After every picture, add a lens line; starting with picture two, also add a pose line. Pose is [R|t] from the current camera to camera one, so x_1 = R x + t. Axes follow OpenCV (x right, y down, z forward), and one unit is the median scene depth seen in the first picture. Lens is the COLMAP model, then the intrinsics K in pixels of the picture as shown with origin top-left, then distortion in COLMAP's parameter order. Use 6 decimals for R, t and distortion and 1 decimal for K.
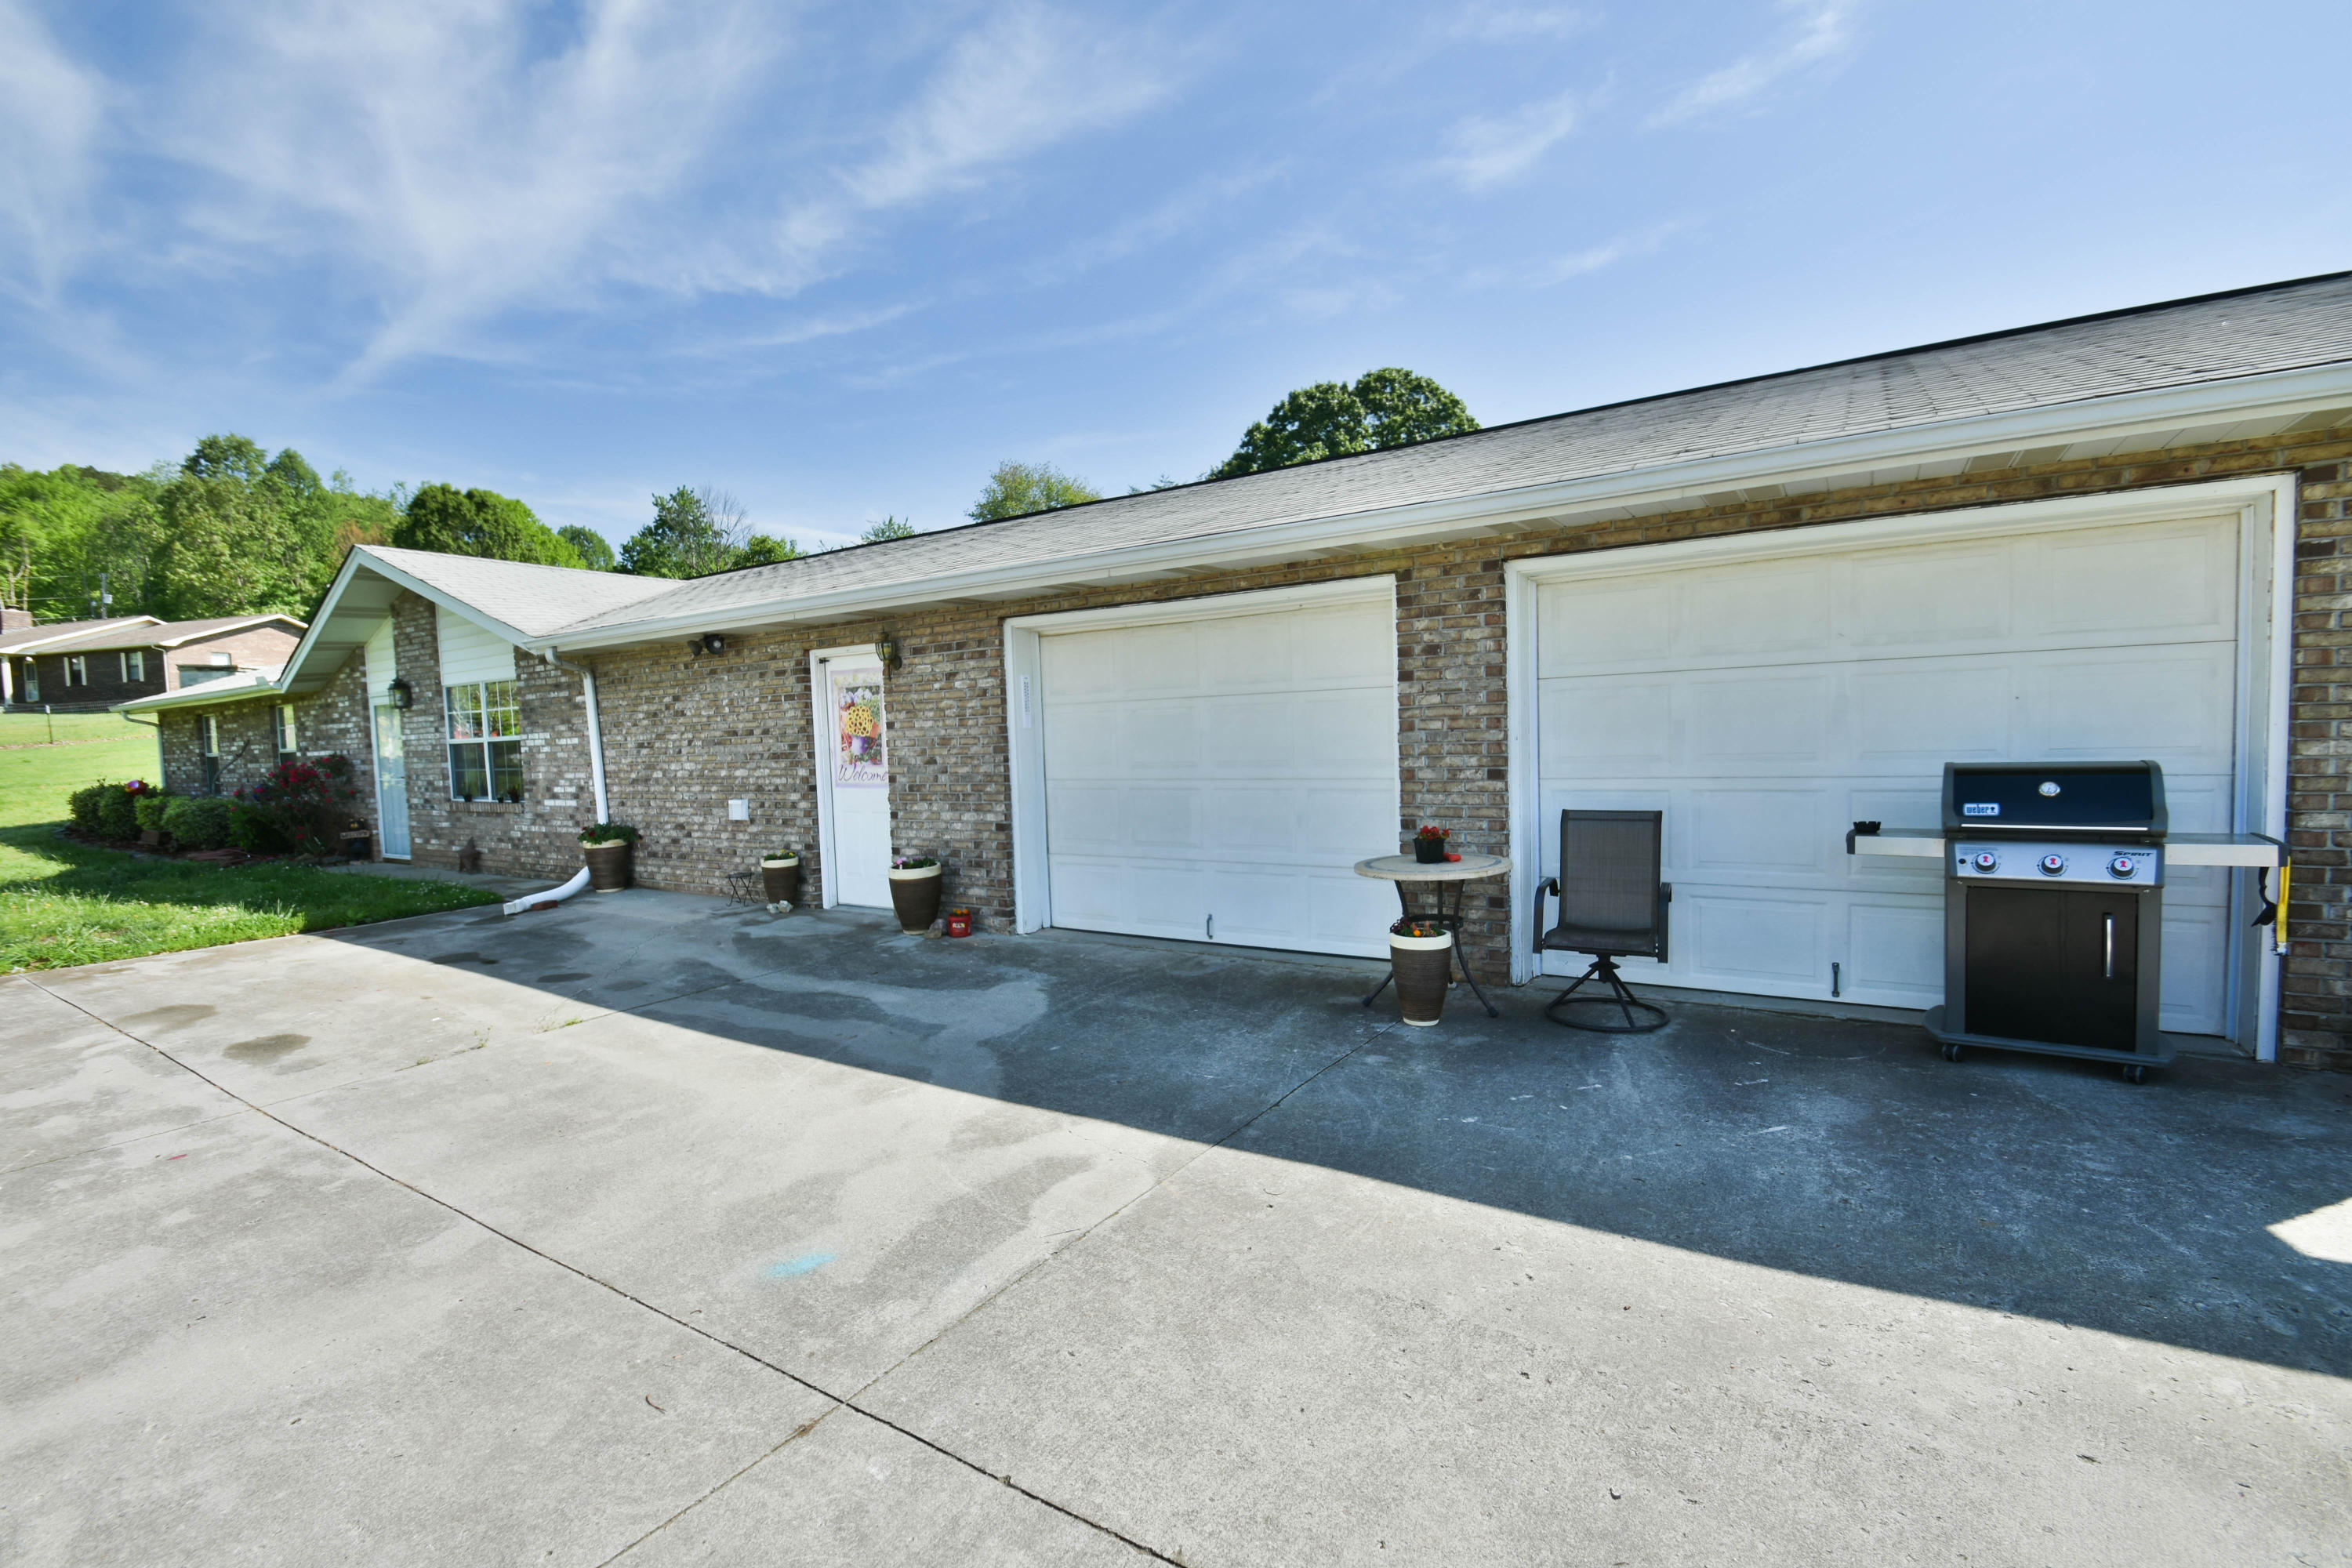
lens RADIAL K [[1035.7, 0, 1170.4], [0, 1035.7, 834.7], [0, 0, 1]] dist [0.017115, -0.018186]
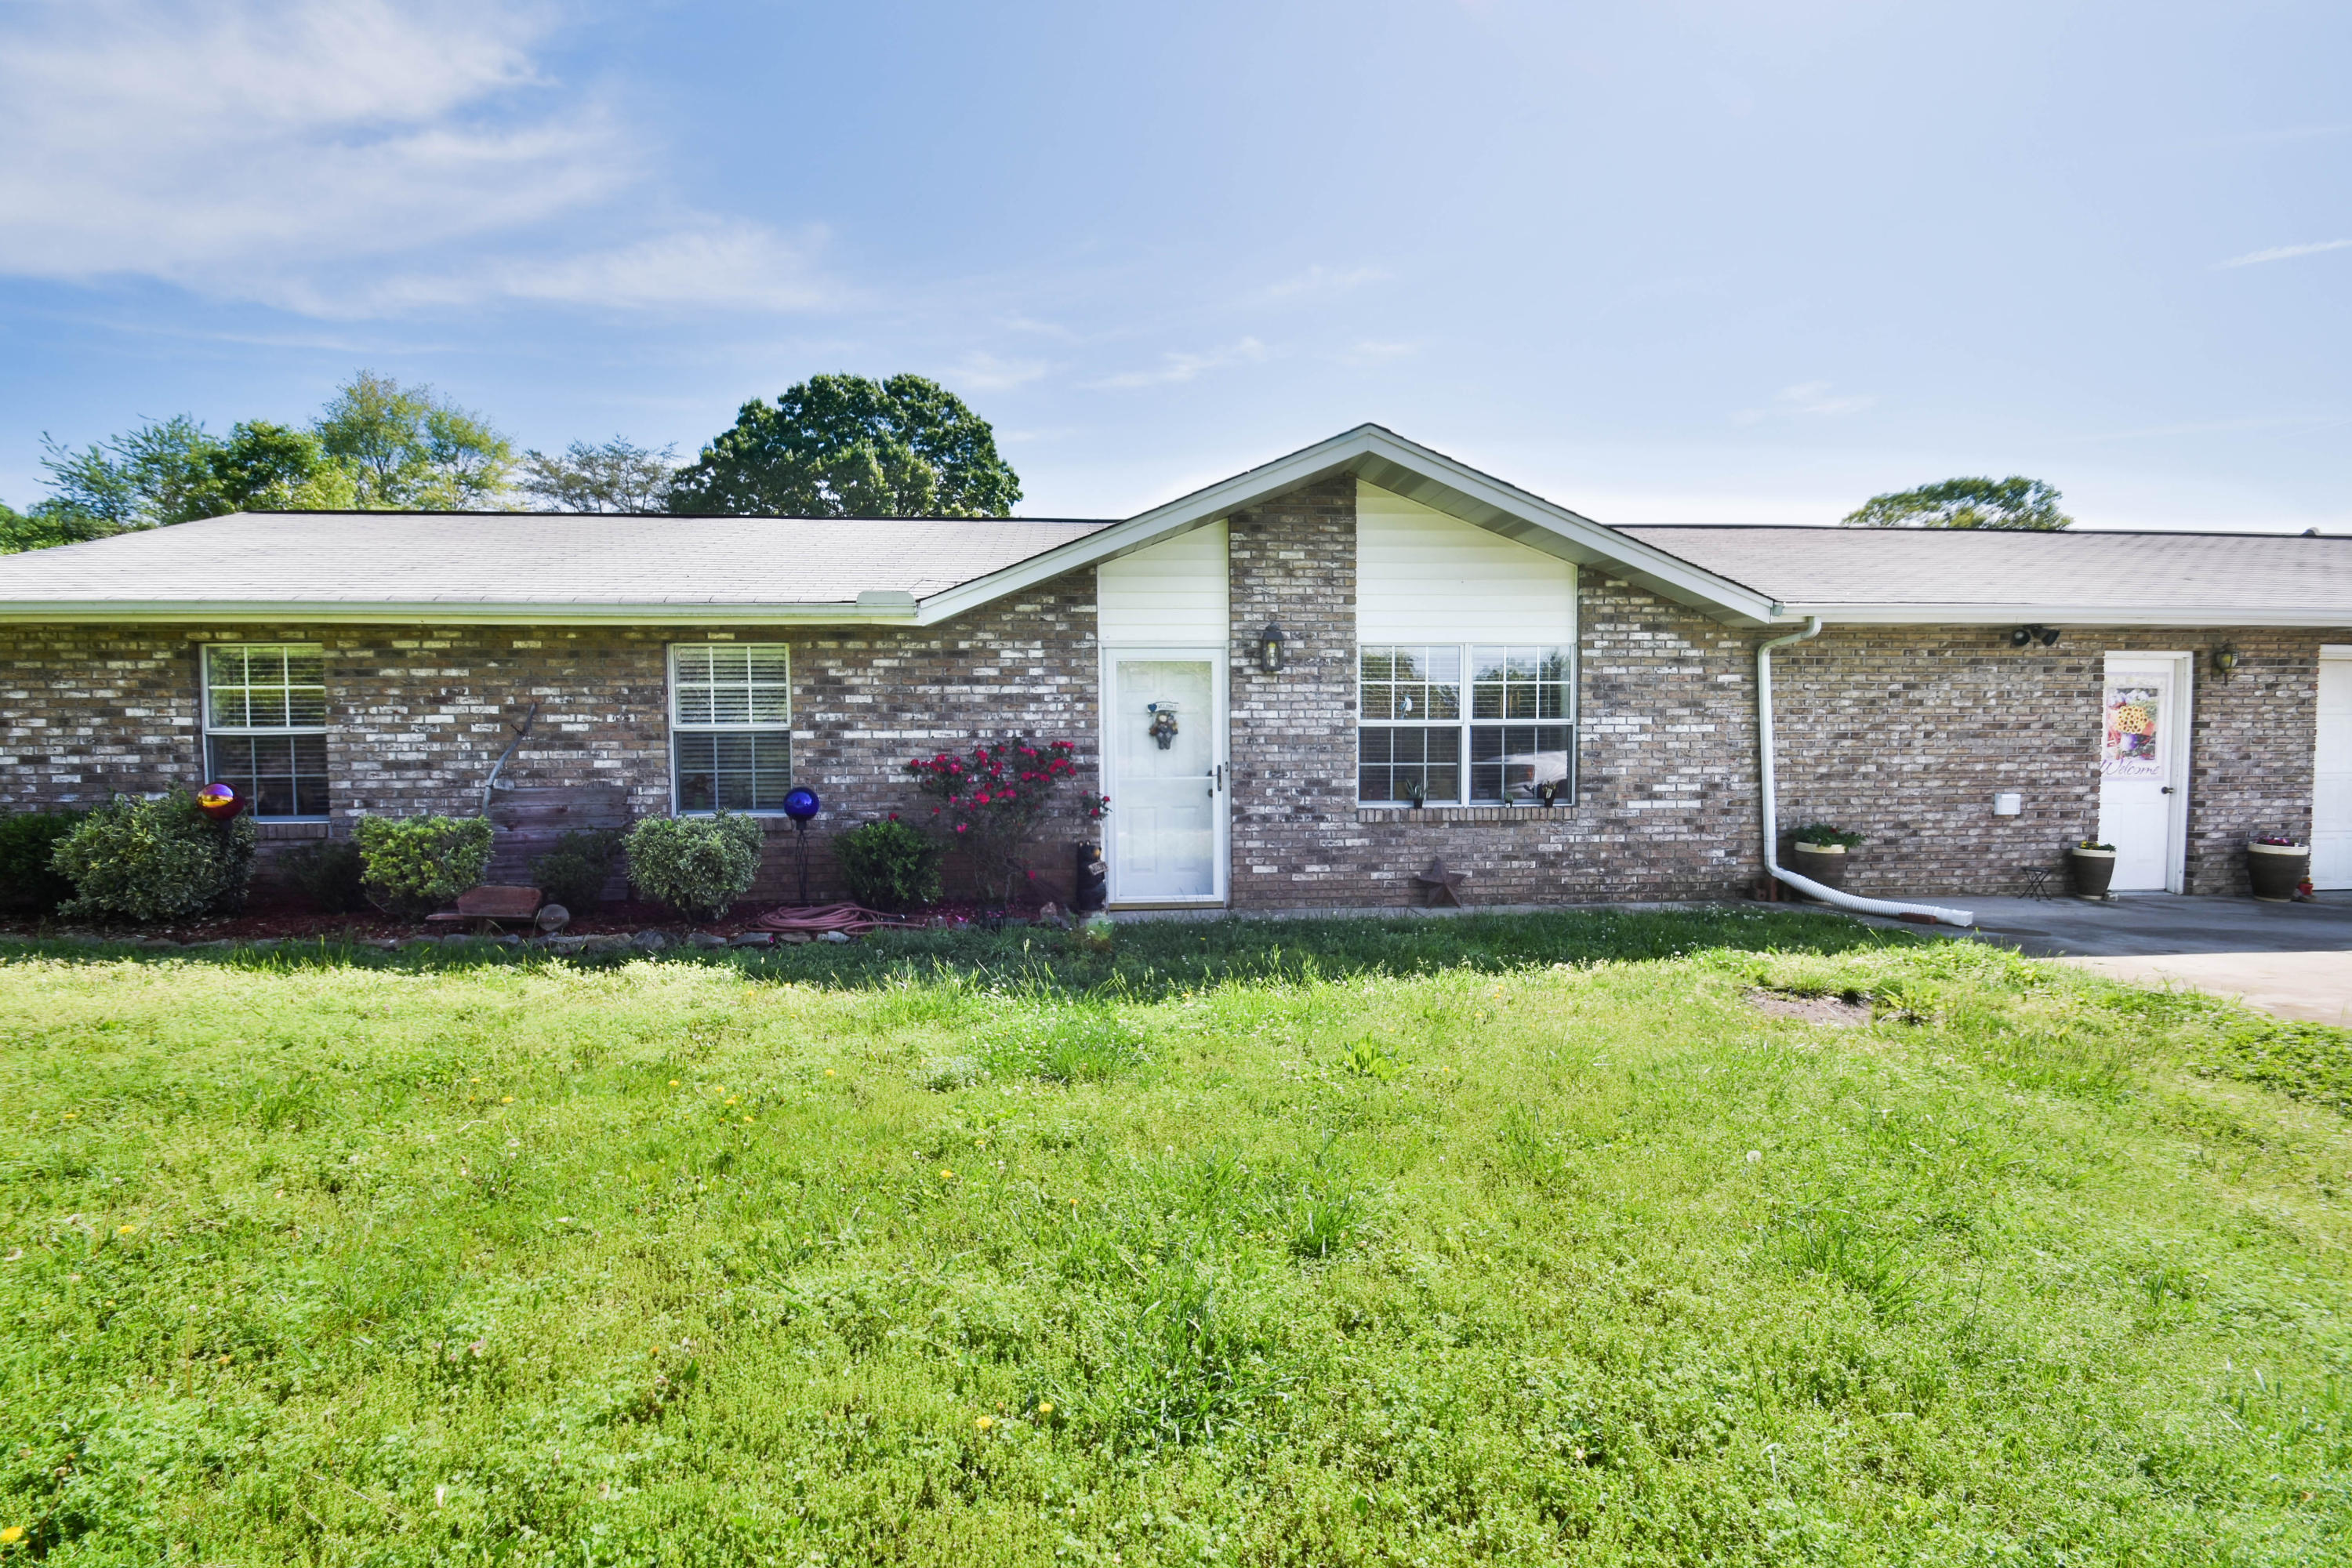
lens RADIAL K [[1035.7, 0, 1170.4], [0, 1035.7, 834.7], [0, 0, 1]] dist [0.017115, -0.018186]
pose [[0.785512, -0.028238, 0.618202, -1.222436], [0.040061, 0.999183, -0.005262, -0.016102], [-0.617549, 0.028899, 0.786002, 0.531791]]
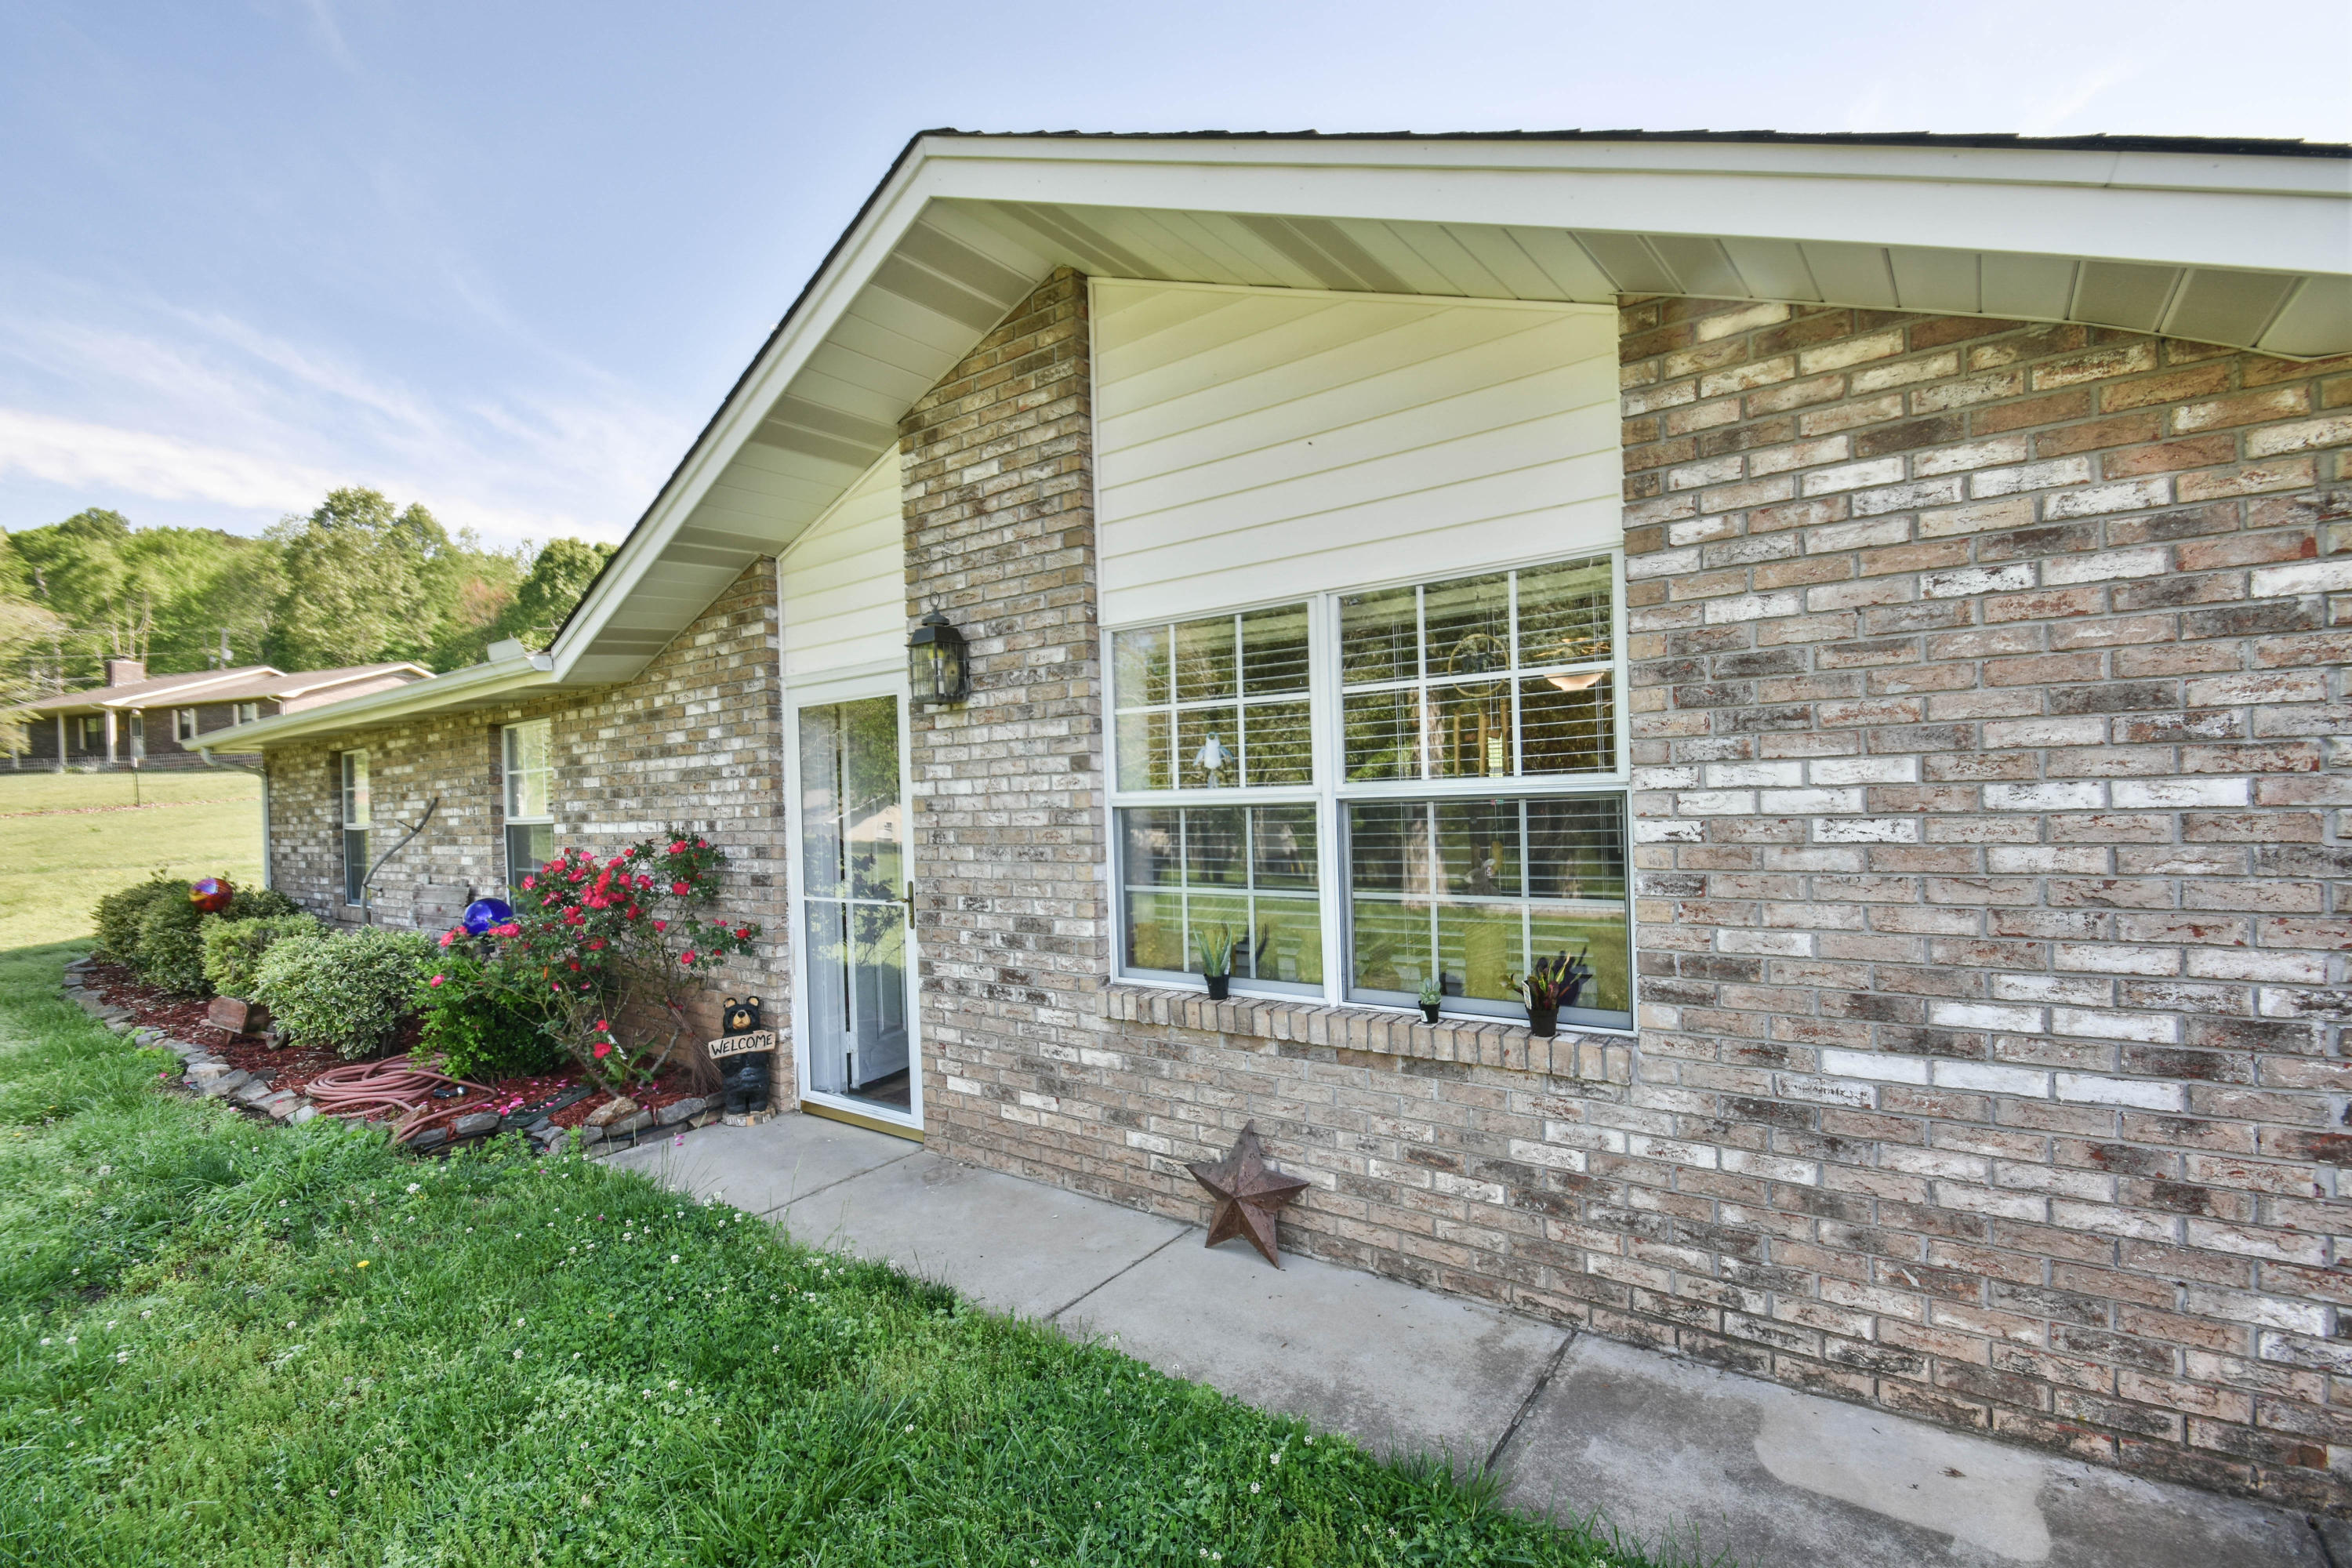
lens RADIAL K [[1035.7, 0, 1170.4], [0, 1035.7, 834.7], [0, 0, 1]] dist [0.017115, -0.018186]
pose [[0.998273, 0.003439, -0.058638, -0.656255], [-0.007065, 0.998066, -0.061755, -0.058842], [0.058312, 0.062063, 0.996367, 0.679795]]
